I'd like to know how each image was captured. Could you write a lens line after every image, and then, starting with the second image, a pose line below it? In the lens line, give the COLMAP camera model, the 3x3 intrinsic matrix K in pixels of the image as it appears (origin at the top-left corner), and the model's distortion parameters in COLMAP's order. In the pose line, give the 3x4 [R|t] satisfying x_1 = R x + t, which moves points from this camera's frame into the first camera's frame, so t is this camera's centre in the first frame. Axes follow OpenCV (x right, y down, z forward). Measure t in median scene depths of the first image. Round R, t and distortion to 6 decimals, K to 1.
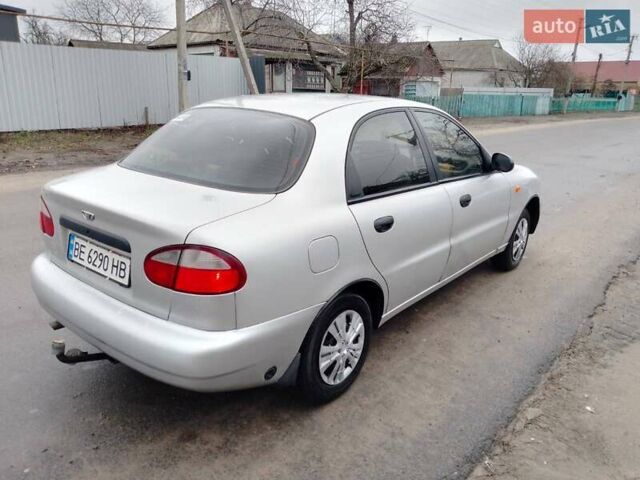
lens RADIAL K [[510.5, 0, 320.0], [0, 510.5, 240.0], [0, 0, 1]] dist [-0.005690, -0.005342]
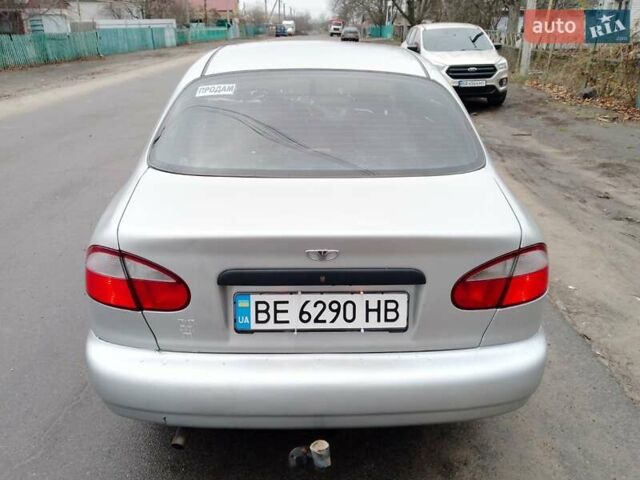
lens RADIAL K [[510.5, 0, 320.0], [0, 510.5, 240.0], [0, 0, 1]] dist [-0.005690, -0.005342]
pose [[0.758642, -0.275960, 0.590177, -0.060229], [0.203530, 0.960911, 0.187683, -0.013559], [-0.618901, -0.022265, 0.785154, 0.034516]]
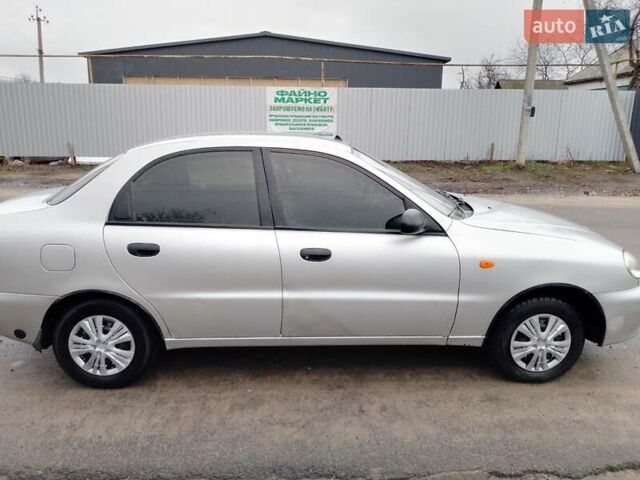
lens RADIAL K [[510.5, 0, 320.0], [0, 510.5, 240.0], [0, 0, 1]] dist [-0.005690, -0.005342]
pose [[0.655166, 0.153786, -0.739667, 0.956152], [-0.202719, 0.978943, 0.023974, -0.125630], [0.727779, 0.134237, 0.672546, 0.430928]]
